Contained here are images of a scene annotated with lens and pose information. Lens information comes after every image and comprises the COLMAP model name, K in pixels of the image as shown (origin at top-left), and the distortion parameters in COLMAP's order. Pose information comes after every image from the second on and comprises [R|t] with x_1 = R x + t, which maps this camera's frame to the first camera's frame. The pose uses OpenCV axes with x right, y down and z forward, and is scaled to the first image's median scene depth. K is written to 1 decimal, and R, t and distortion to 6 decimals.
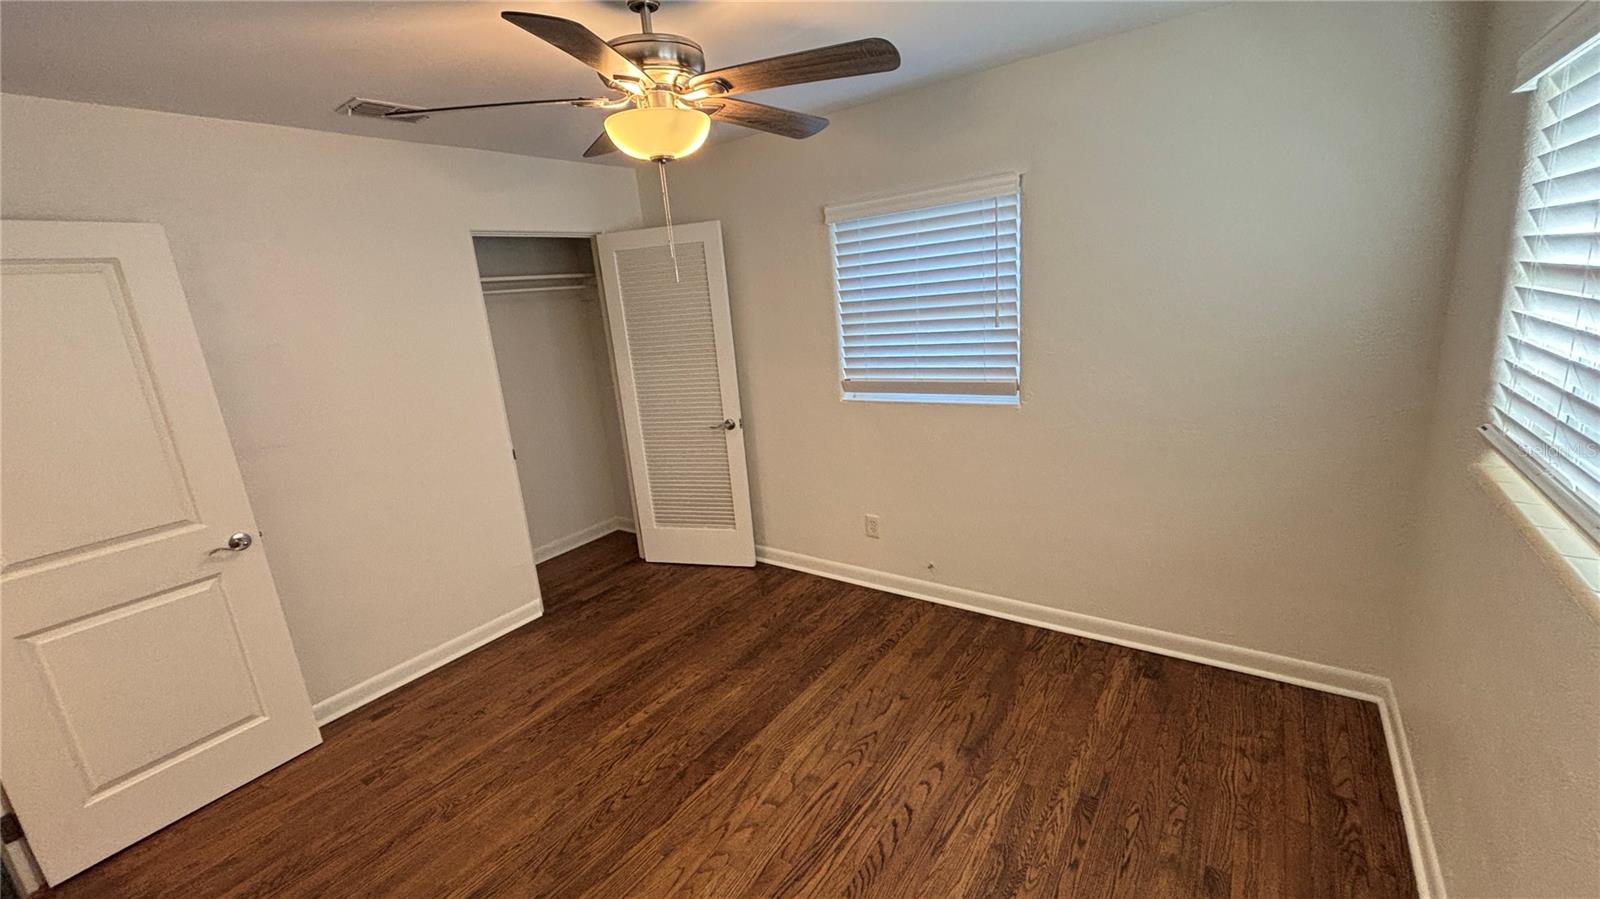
lens RADIAL K [[639.0, 0, 793.7], [0, 639.0, 447.4], [0, 0, 1]] dist [-0.000218, 0.000143]
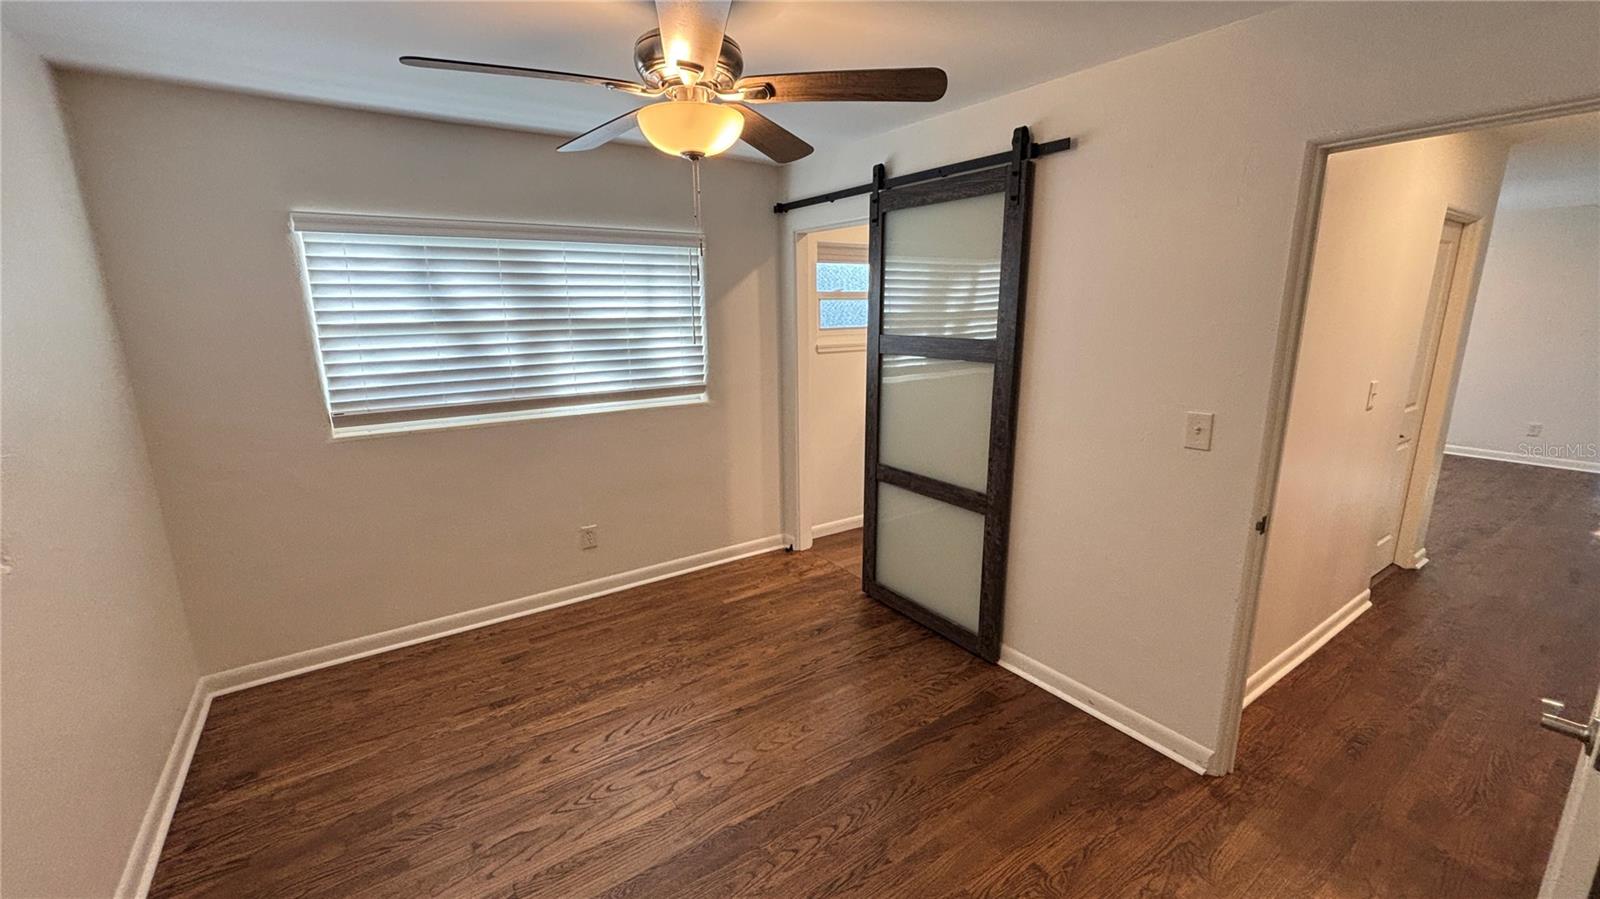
lens RADIAL K [[639.0, 0, 793.7], [0, 639.0, 447.4], [0, 0, 1]] dist [-0.000218, 0.000143]
pose [[-0.937112, 0.020950, 0.348398, -0.537112], [0.169218, 0.900304, 0.401022, -0.324364], [-0.305263, 0.434758, -0.847231, 1.551194]]
